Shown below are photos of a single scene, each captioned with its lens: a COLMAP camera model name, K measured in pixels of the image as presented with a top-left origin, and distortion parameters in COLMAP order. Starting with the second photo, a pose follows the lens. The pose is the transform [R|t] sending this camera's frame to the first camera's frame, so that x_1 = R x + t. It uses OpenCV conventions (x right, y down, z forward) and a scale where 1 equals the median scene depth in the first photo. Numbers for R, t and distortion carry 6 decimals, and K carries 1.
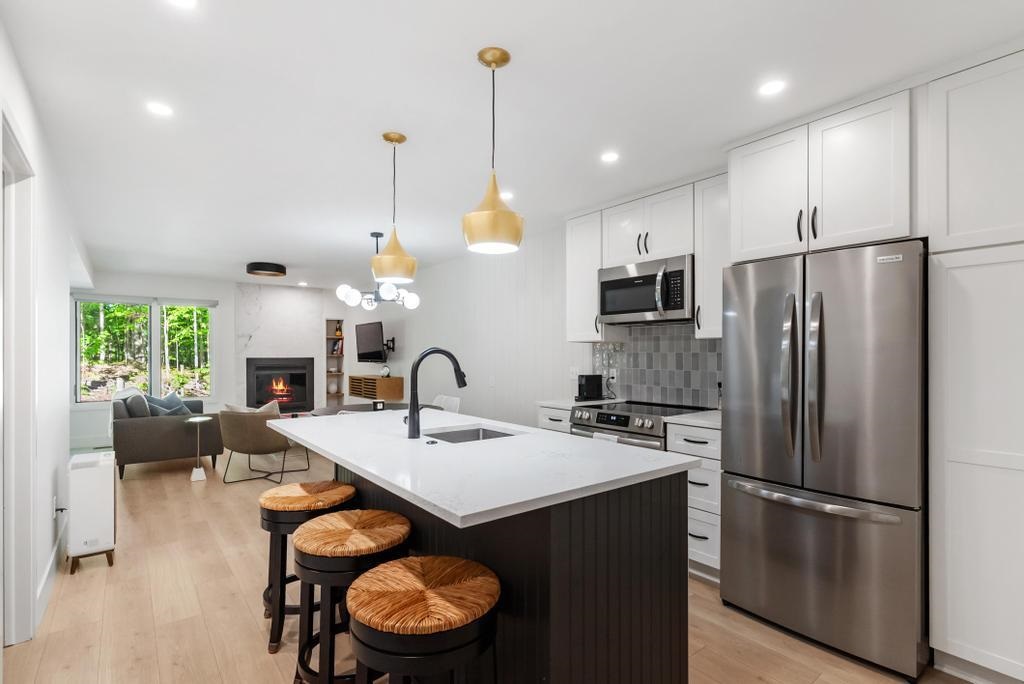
lens RADIAL K [[502.9, 0, 514.8], [0, 502.9, 350.1], [0, 0, 1]] dist [0.014788, -0.000628]
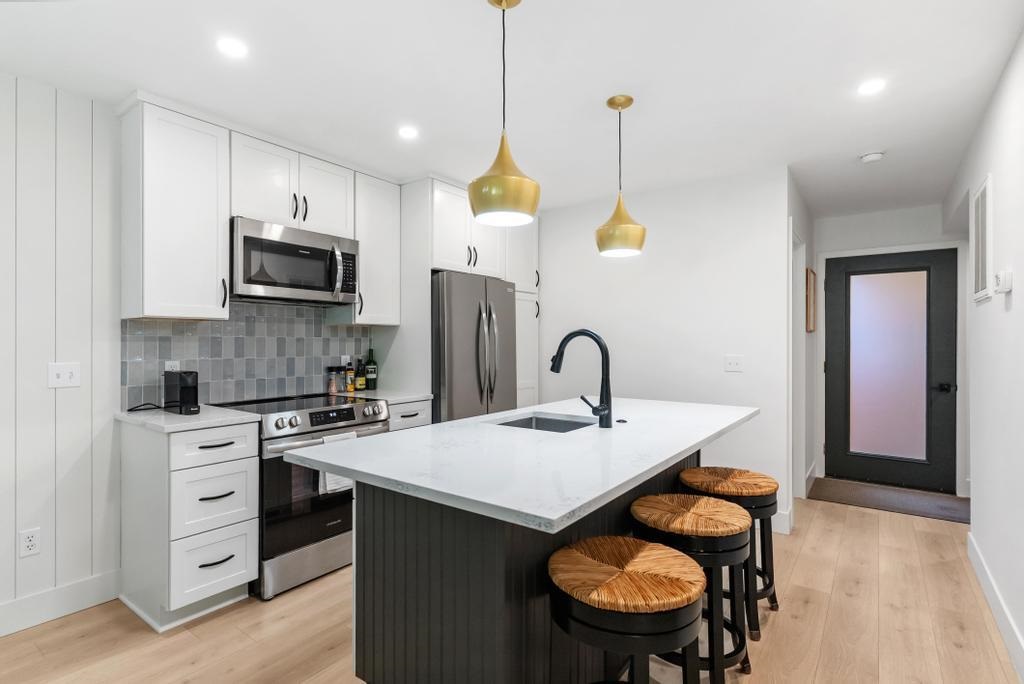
lens RADIAL K [[502.9, 0, 513.5], [0, 502.9, 340.2], [0, 0, 1]] dist [0.014788, -0.000628]
pose [[-0.271517, 0.004081, 0.962425, -0.664194], [-0.006101, 0.999964, -0.005962, 0.013863], [-0.962414, -0.007490, -0.271483, 0.899144]]
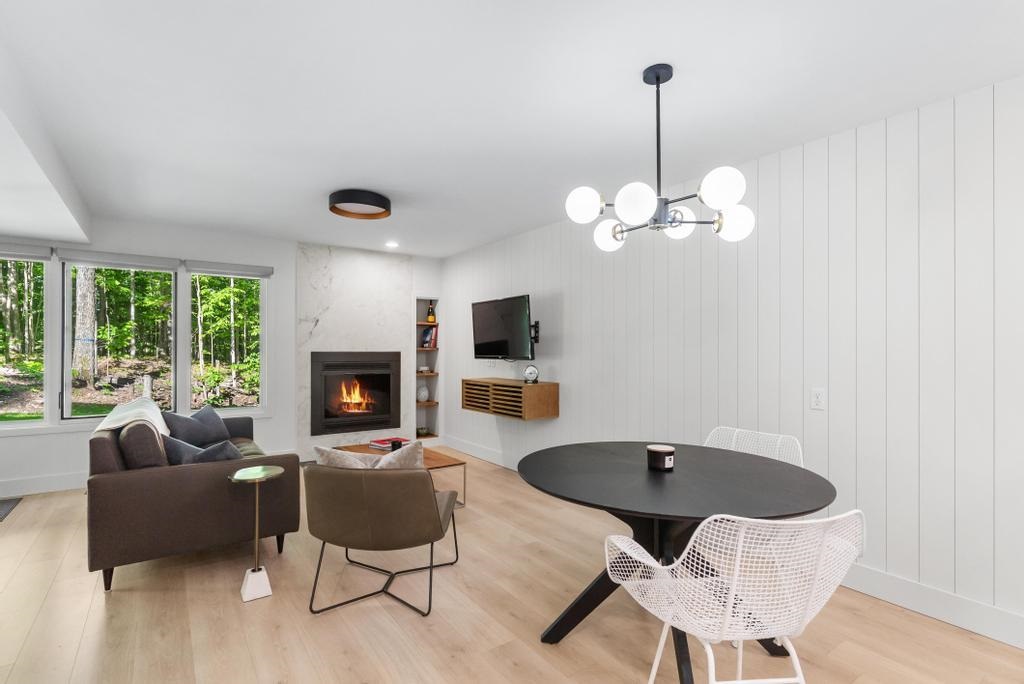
lens RADIAL K [[502.9, 0, 515.9], [0, 502.9, 345.8], [0, 0, 1]] dist [0.014788, -0.000628]
pose [[0.998929, 0.004659, -0.046026, -0.191831], [-0.004731, 0.999988, -0.001451, 0.006227], [0.046019, 0.001667, 0.998939, 0.282802]]
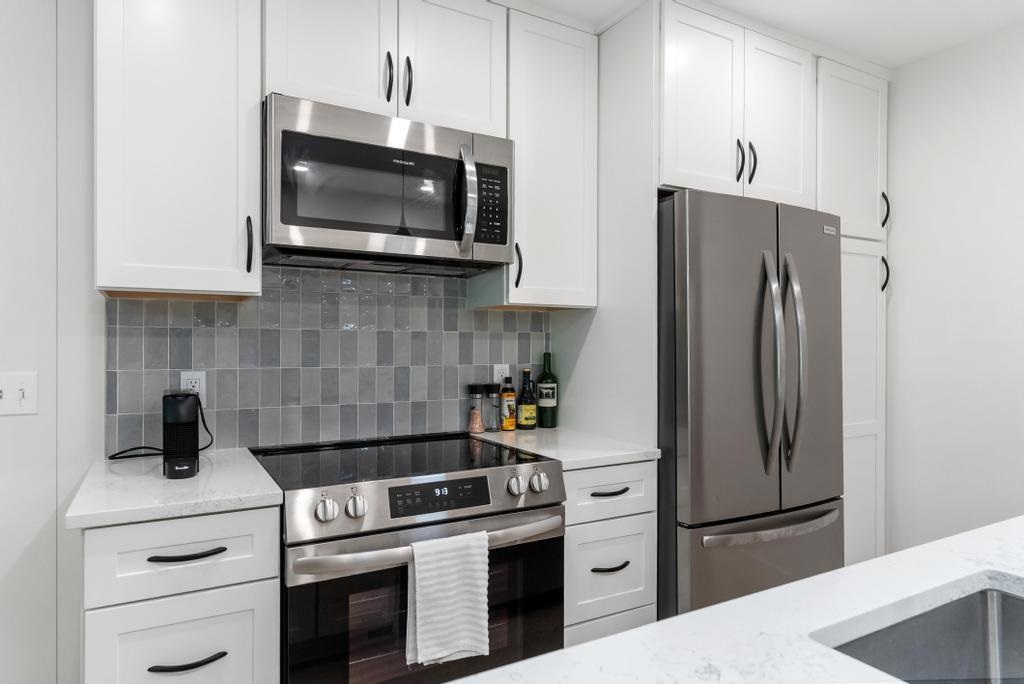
lens RADIAL K [[620.8, 0, 509.4], [0, 620.8, 342.8], [0, 0, 1]] dist [-0.005092, 0.000271]
pose [[0.140607, 0.000010, 0.990066, -0.268573], [-0.010758, 0.999941, 0.001518, 0.015788], [-0.990007, -0.010865, 0.140599, 0.841960]]
